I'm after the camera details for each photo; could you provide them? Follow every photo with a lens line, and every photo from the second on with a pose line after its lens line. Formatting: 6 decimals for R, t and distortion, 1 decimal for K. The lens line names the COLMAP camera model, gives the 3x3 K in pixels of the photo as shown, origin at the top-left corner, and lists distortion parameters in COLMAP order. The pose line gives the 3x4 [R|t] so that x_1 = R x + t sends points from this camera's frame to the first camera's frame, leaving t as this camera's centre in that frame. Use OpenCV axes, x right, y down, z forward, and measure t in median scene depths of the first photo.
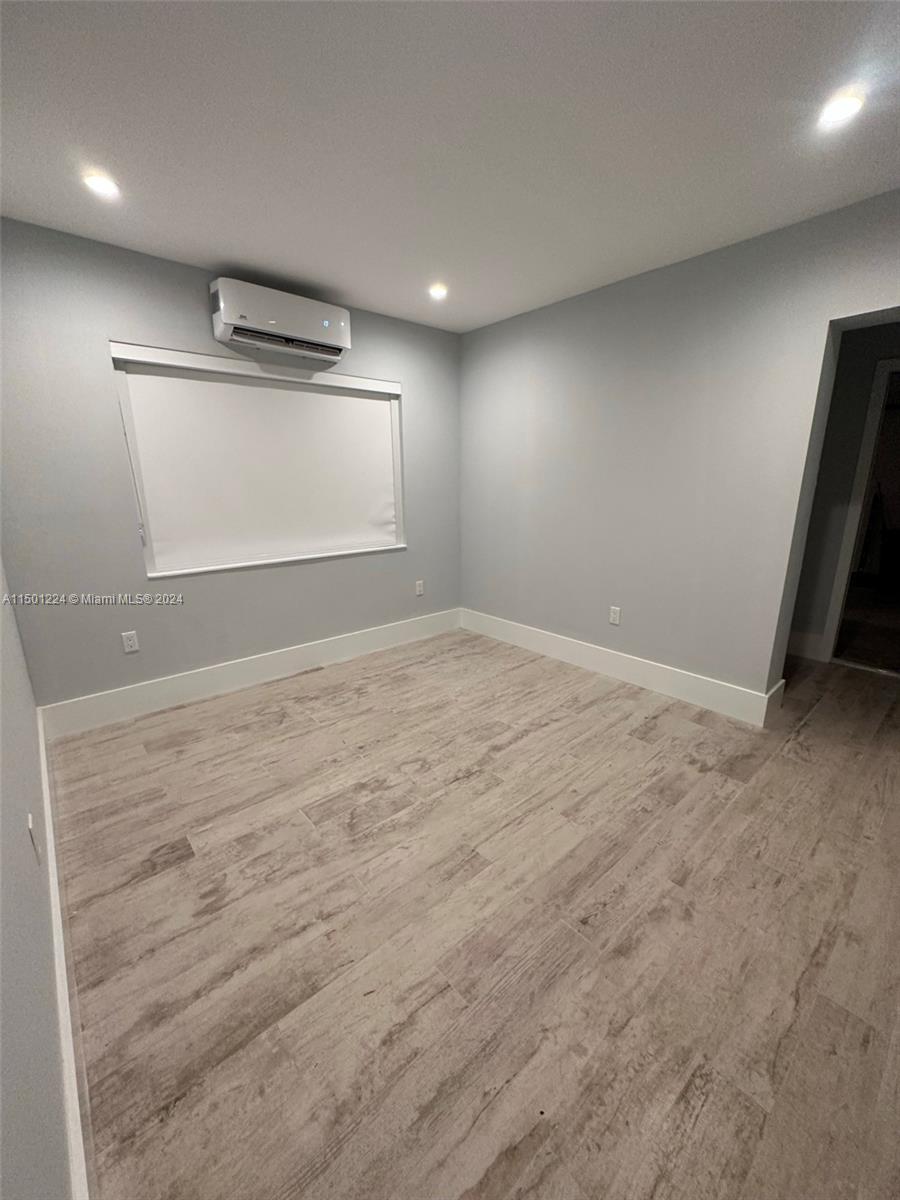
lens RADIAL K [[478.1, 0, 446.8], [0, 478.1, 601.8], [0, 0, 1]] dist [-0.003433, 0.000783]
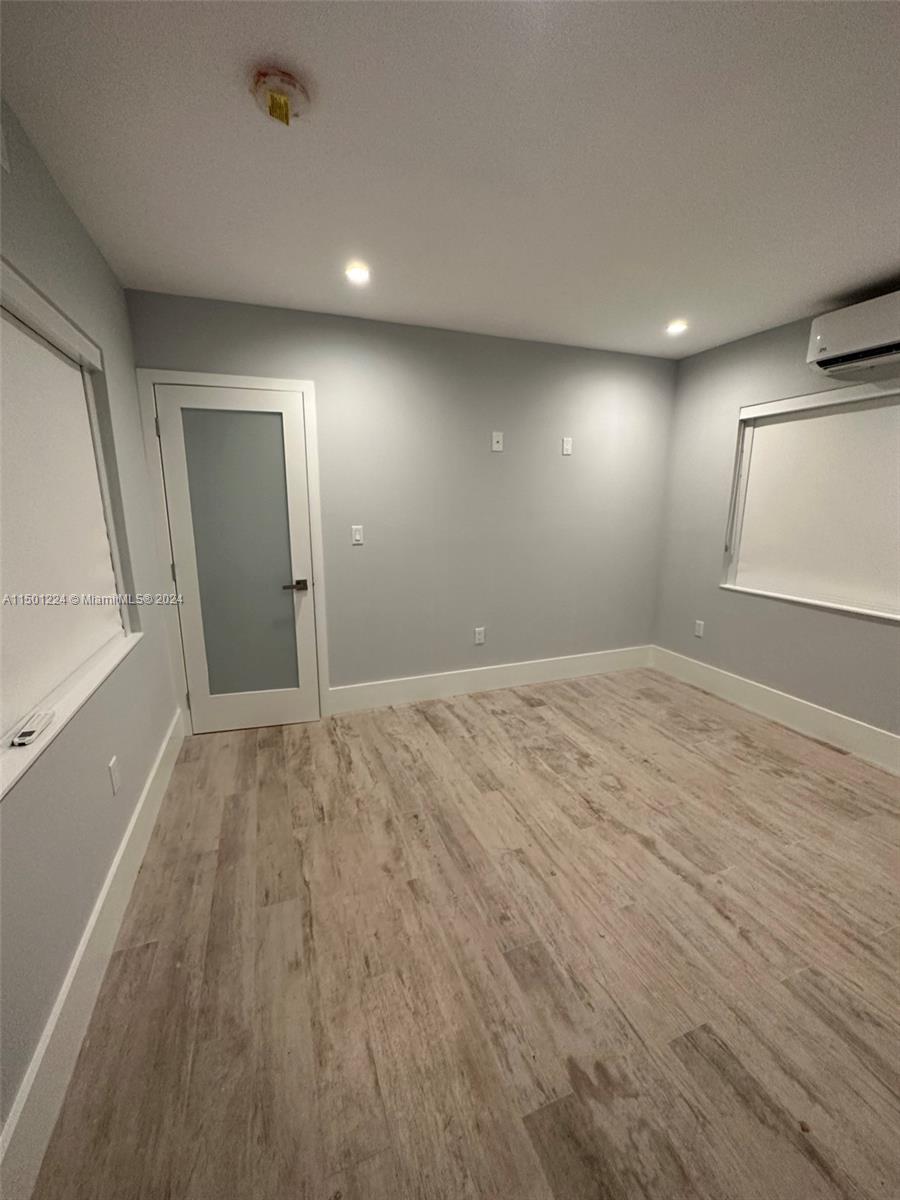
lens RADIAL K [[478.1, 0, 451.6], [0, 478.1, 601.2], [0, 0, 1]] dist [-0.003433, 0.000783]
pose [[-0.338890, 0.200583, -0.919195, 1.144075], [-0.231738, 0.929111, 0.288184, -0.308289], [0.911840, 0.310675, -0.268384, 1.003044]]
